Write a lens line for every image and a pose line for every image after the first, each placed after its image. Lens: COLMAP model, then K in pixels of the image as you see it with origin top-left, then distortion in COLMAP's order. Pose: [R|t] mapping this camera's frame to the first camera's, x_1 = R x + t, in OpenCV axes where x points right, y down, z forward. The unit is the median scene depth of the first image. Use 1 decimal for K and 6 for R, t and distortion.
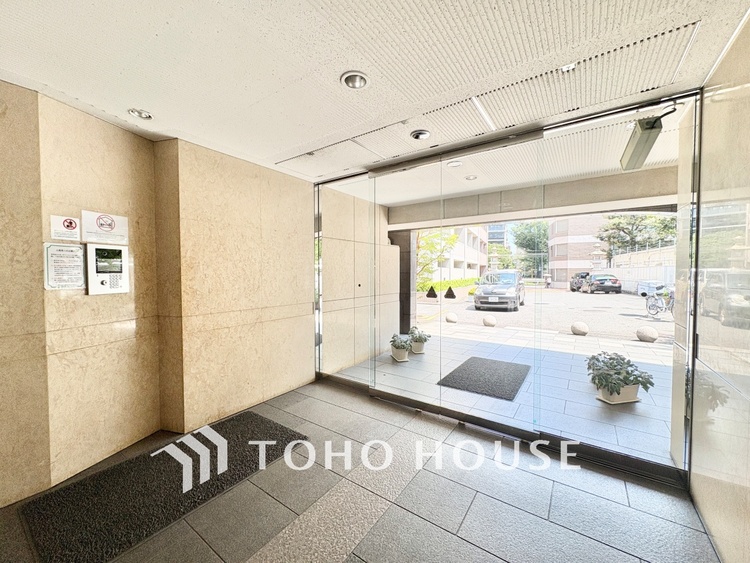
lens RADIAL K [[299.7, 0, 377.0], [0, 299.7, 282.2], [0, 0, 1]] dist [-0.002336, 0.000513]
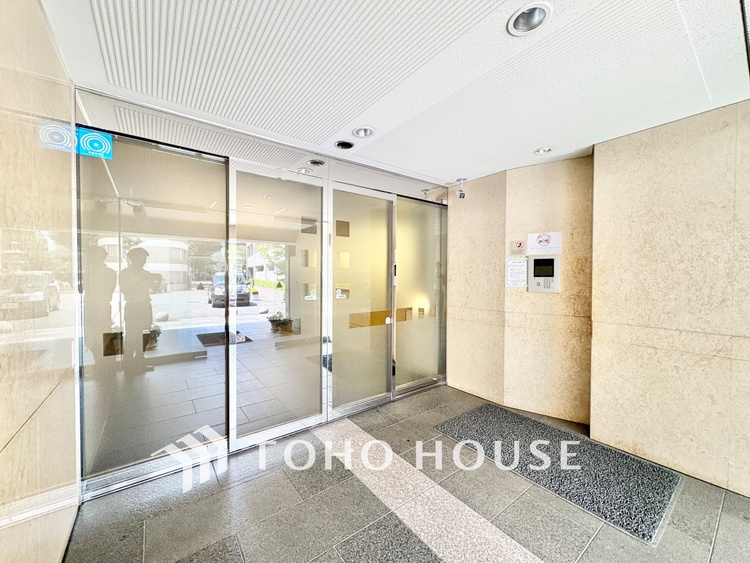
lens RADIAL K [[299.7, 0, 377.0], [0, 299.7, 282.2], [0, 0, 1]] dist [-0.002336, 0.000513]
pose [[-0.314762, 0.022090, -0.948914, 0.600018], [-0.035099, 0.998774, 0.034894, -0.027070], [0.948521, 0.044289, -0.313601, 0.712840]]
